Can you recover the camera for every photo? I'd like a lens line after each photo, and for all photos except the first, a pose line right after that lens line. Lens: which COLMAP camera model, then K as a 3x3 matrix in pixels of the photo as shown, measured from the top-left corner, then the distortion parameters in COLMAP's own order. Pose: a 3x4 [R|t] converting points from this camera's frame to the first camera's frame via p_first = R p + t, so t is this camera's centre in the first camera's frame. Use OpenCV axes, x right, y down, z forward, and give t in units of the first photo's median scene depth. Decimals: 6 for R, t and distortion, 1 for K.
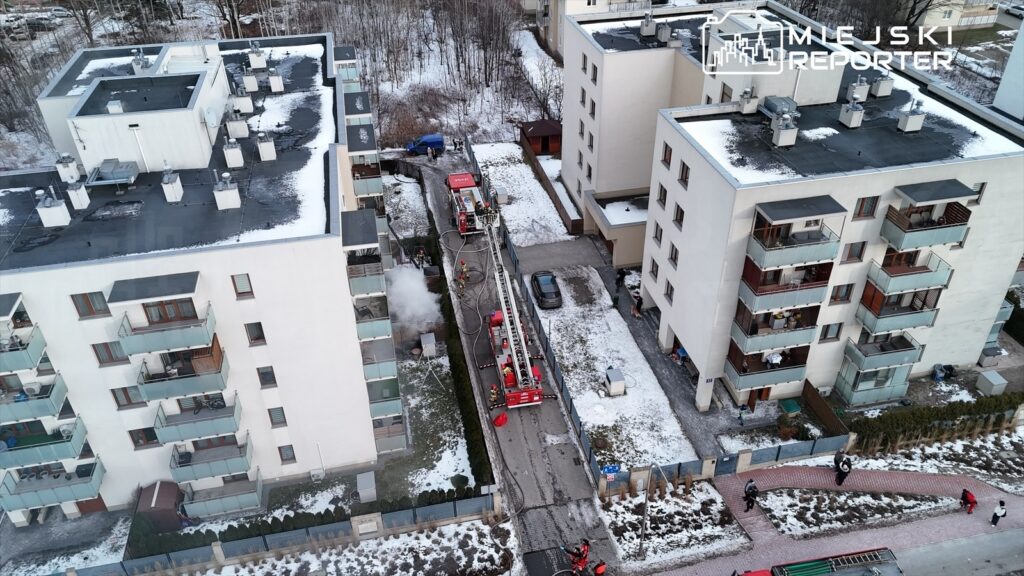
lens RADIAL K [[755.5, 0, 515.7], [0, 755.5, 282.6], [0, 0, 1]] dist [0.082403, -0.076274]
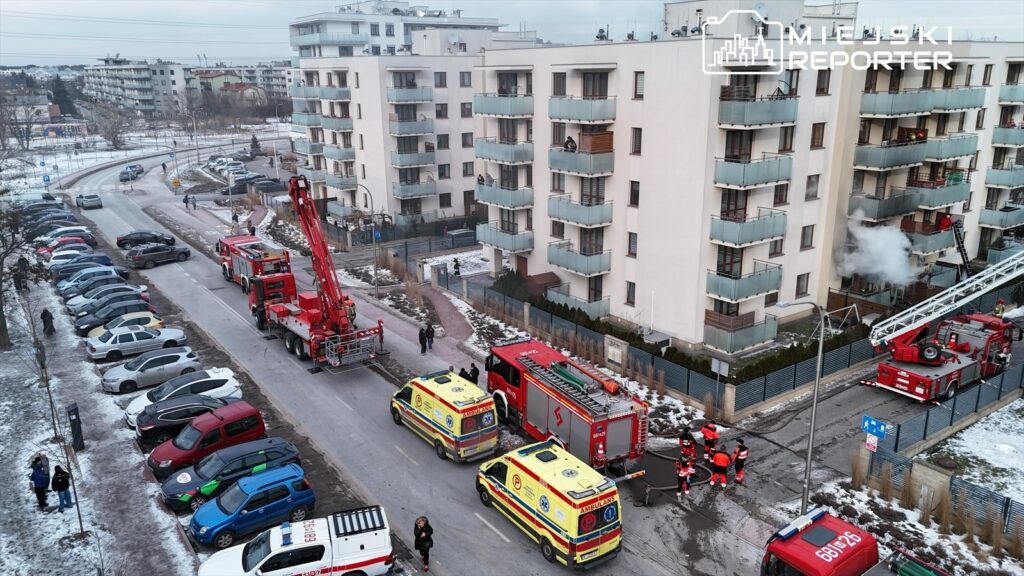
lens RADIAL K [[755.5, 0, 514.2], [0, 755.5, 278.5], [0, 0, 1]] dist [0.082403, -0.076274]
pose [[0.401509, 0.250212, -0.881013, 0.547270], [-0.515559, 0.856813, 0.008380, 0.293589], [0.756960, 0.450850, 0.473017, 0.417196]]
